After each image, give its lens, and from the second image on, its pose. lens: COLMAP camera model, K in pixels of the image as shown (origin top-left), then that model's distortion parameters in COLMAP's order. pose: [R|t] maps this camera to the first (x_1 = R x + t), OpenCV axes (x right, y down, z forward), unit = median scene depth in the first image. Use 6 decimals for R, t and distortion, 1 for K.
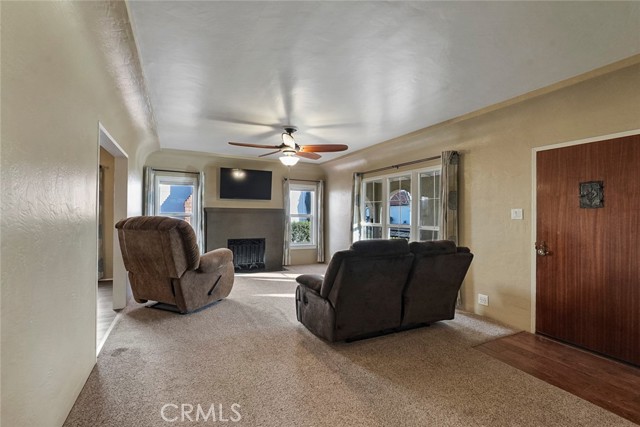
lens RADIAL K [[279.1, 0, 311.2], [0, 279.1, 216.0], [0, 0, 1]] dist [0.000360, 0.000066]
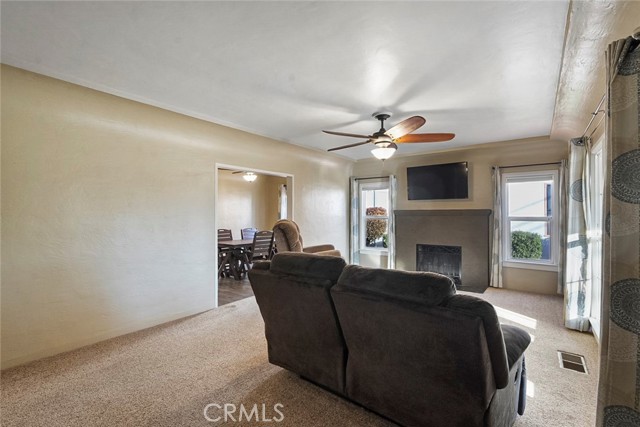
lens RADIAL K [[279.1, 0, 311.2], [0, 279.1, 216.0], [0, 0, 1]] dist [0.000360, 0.000066]
pose [[0.460798, -0.006696, -0.887480, 0.379646], [0.000082, 0.999972, -0.007502, -0.002771], [0.887505, 0.003384, 0.460786, 0.287301]]
